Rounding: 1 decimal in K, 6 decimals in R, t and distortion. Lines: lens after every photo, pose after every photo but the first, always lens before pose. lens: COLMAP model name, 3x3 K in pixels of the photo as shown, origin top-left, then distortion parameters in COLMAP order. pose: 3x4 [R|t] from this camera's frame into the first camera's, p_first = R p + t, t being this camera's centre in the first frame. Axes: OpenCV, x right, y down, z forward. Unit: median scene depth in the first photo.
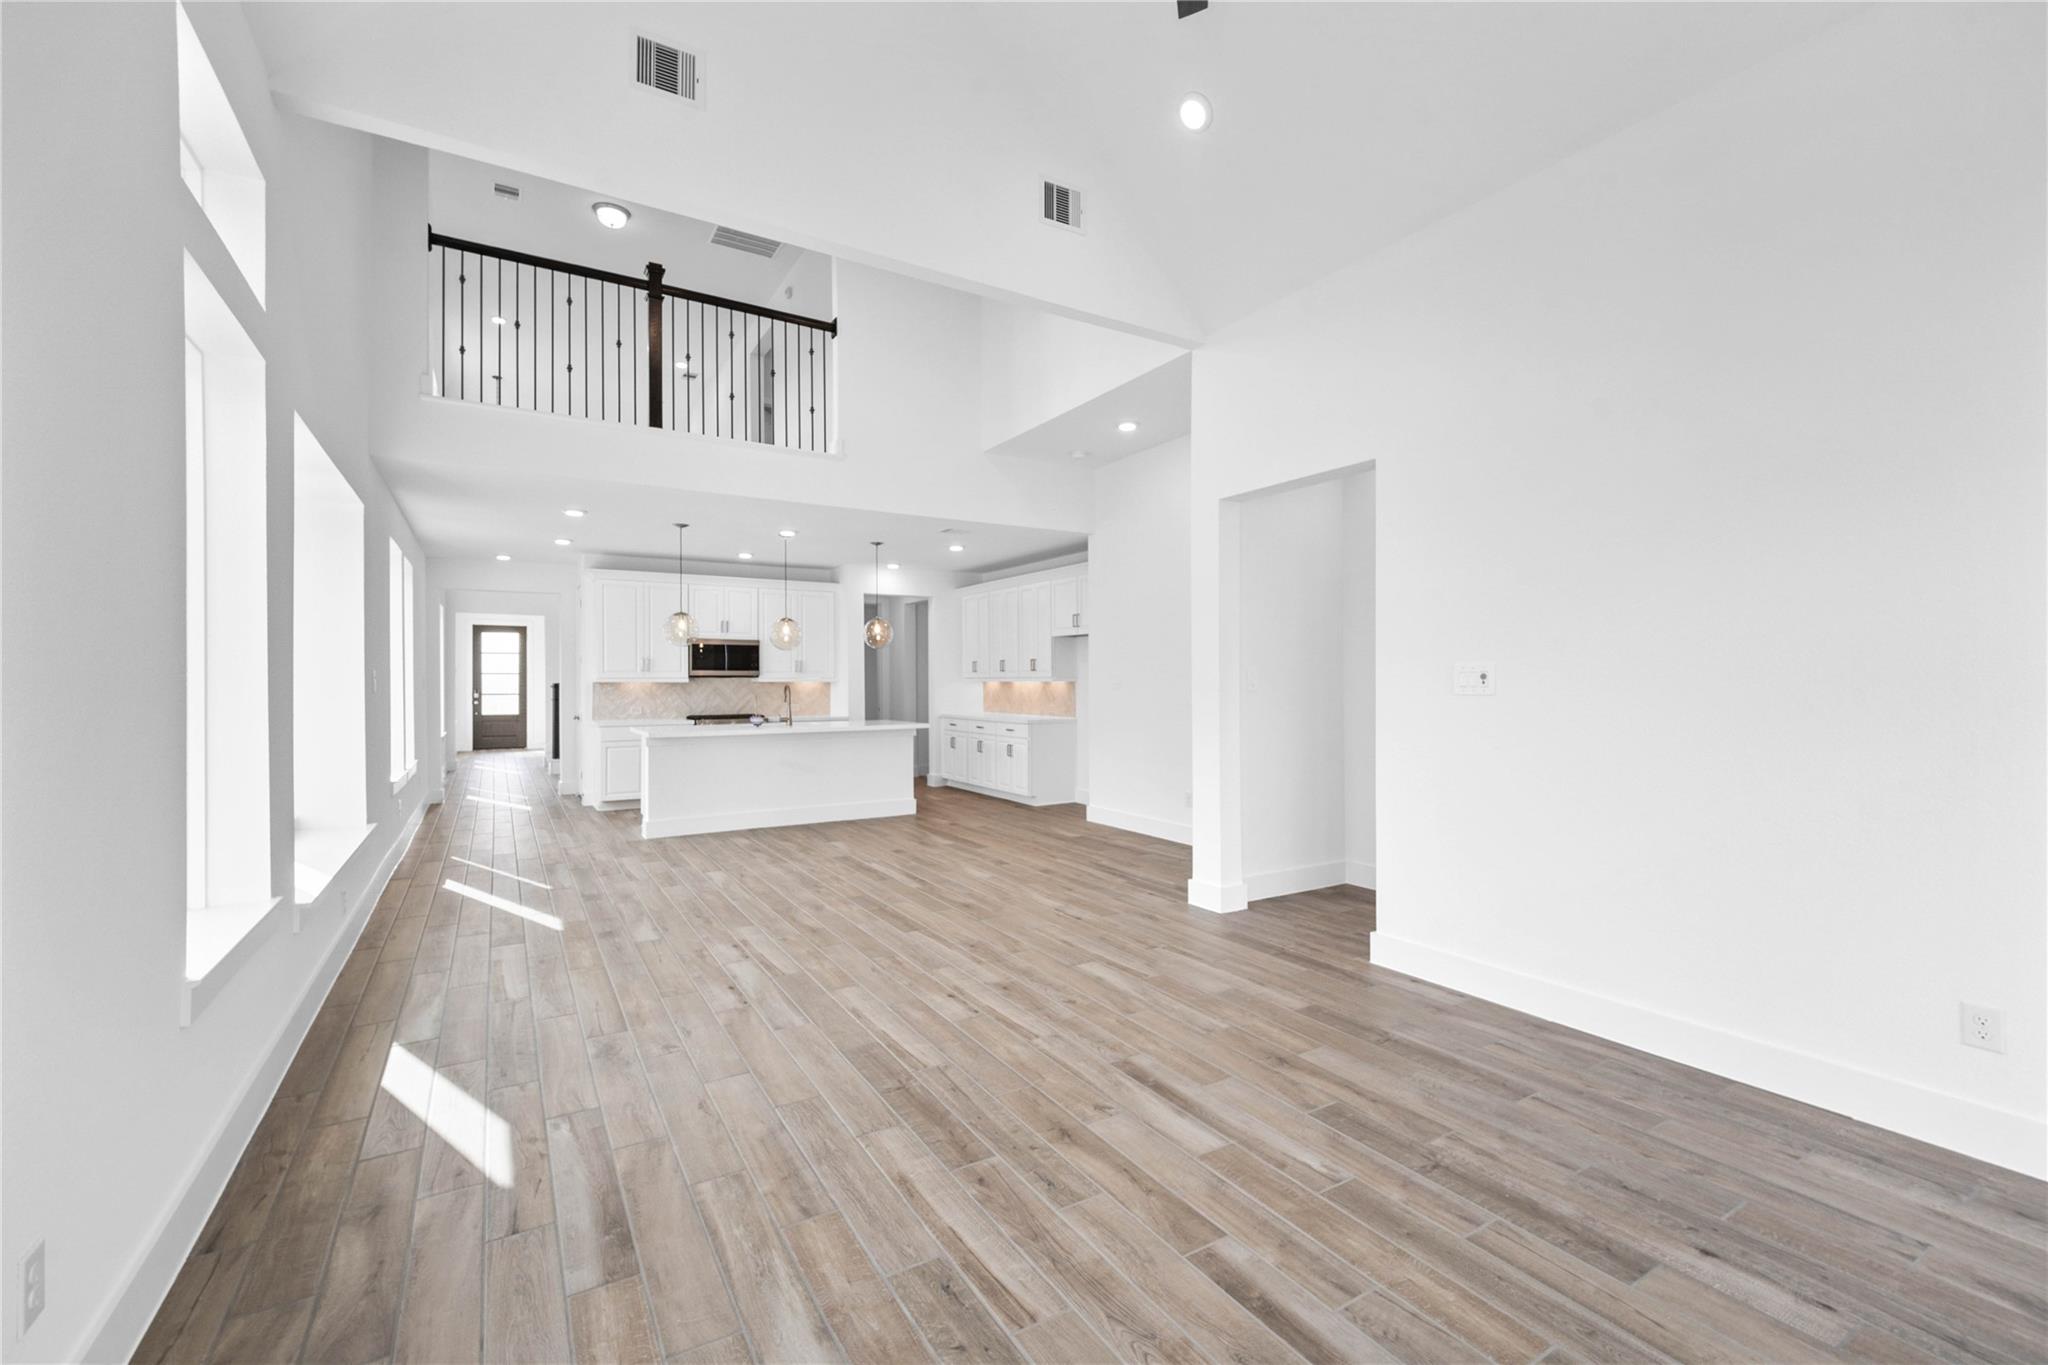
lens RADIAL K [[854.2, 0, 1015.5], [0, 854.2, 676.4], [0, 0, 1]] dist [0.001063, 0.000125]
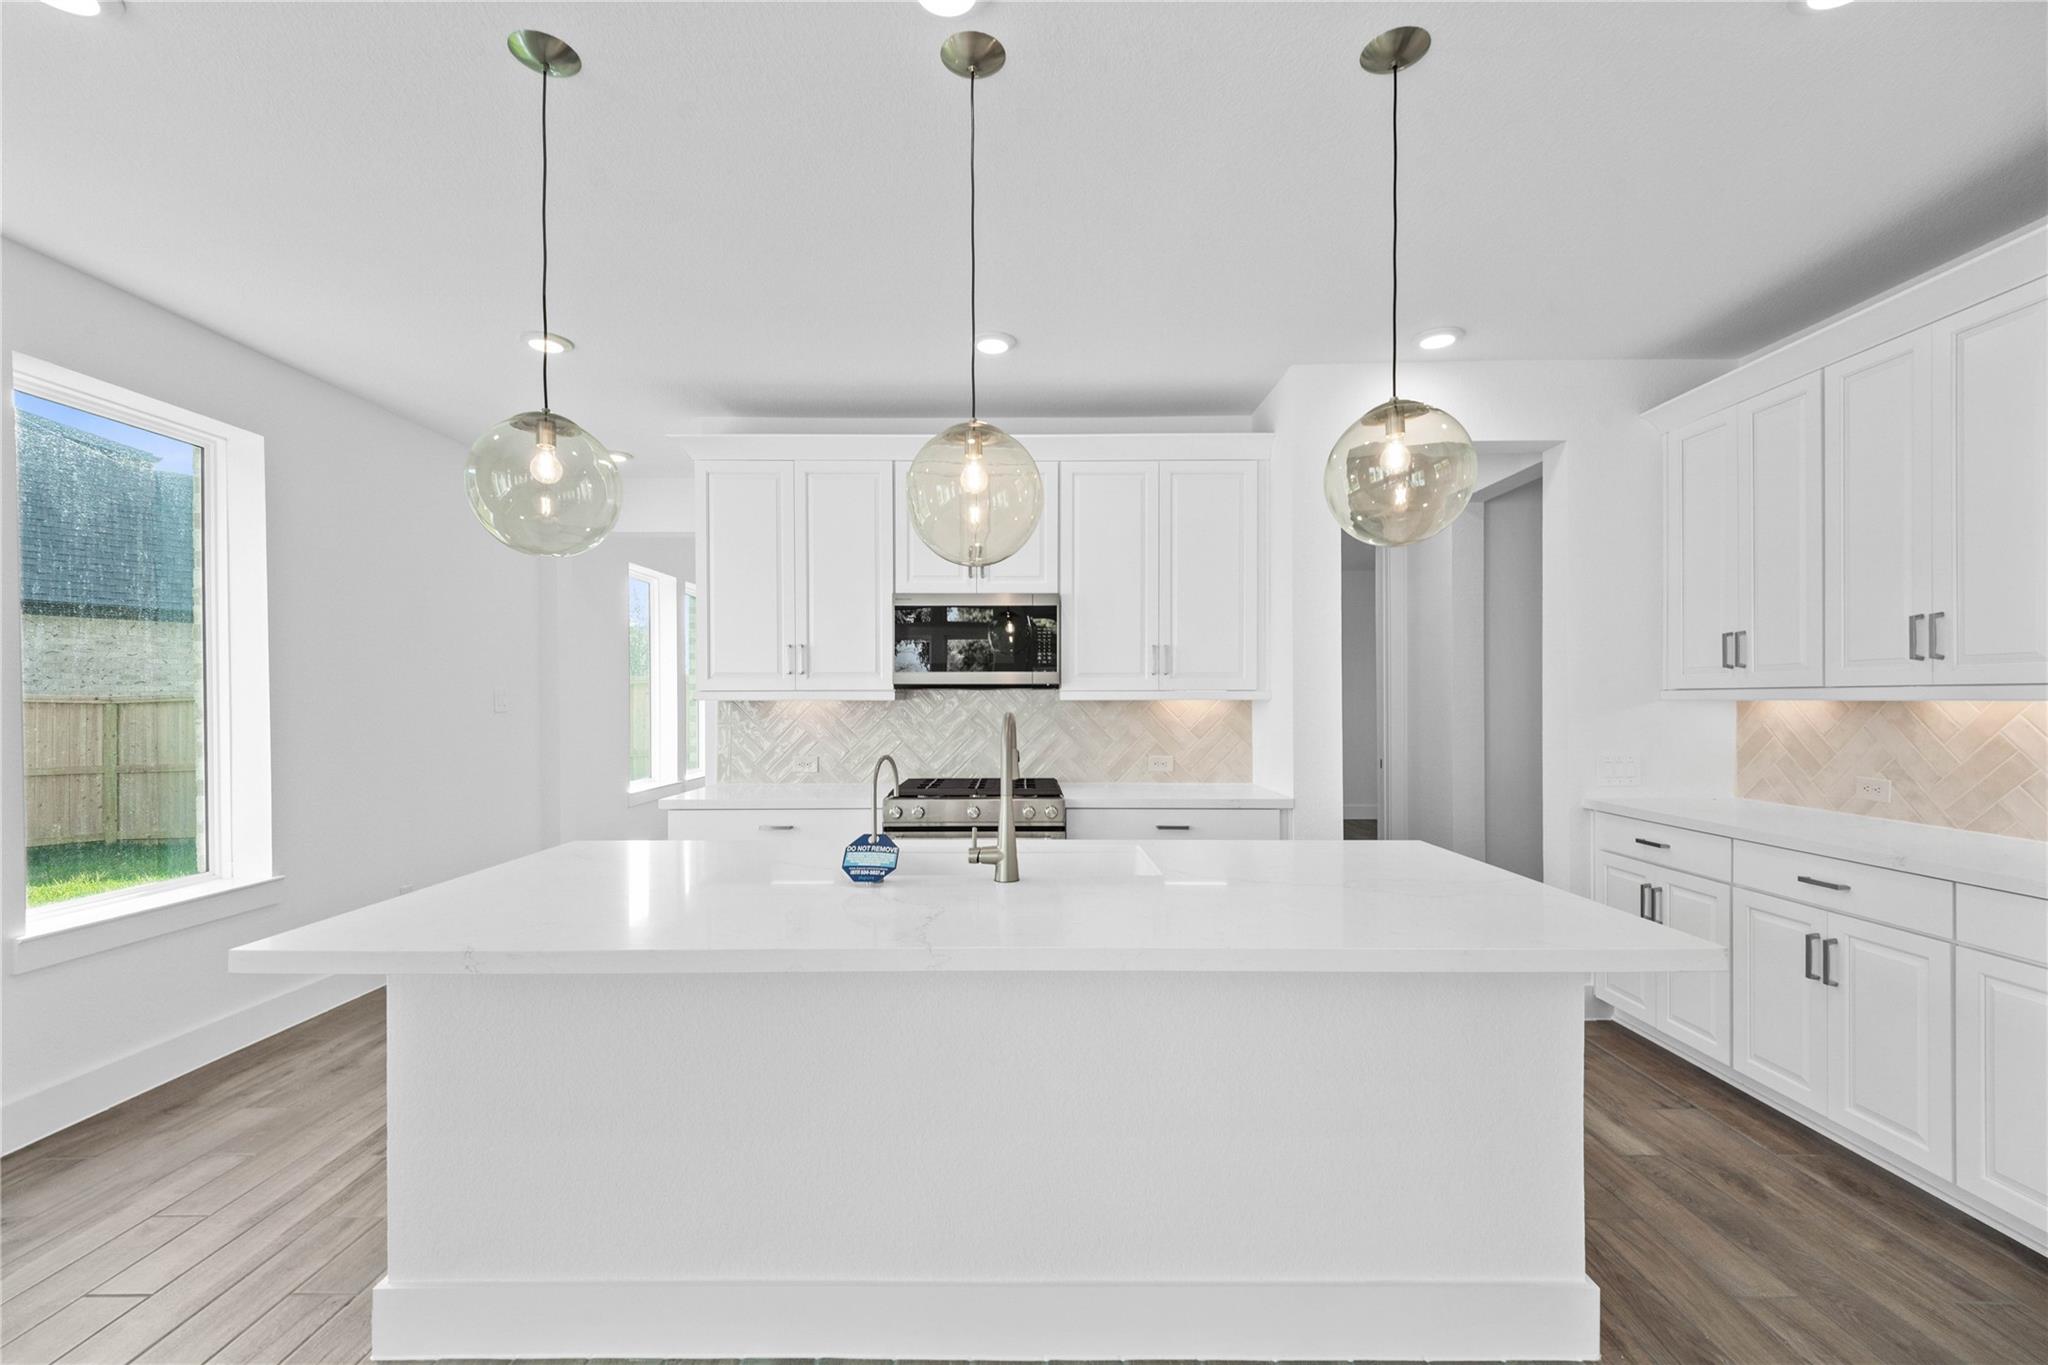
lens RADIAL K [[854.2, 0, 1015.5], [0, 854.2, 676.4], [0, 0, 1]] dist [0.001063, 0.000125]
pose [[0.859102, -0.008958, -0.511727, -0.115426], [0.000205, 0.999853, -0.017158, 0.002426], [0.511805, 0.014635, 0.858977, 0.646404]]
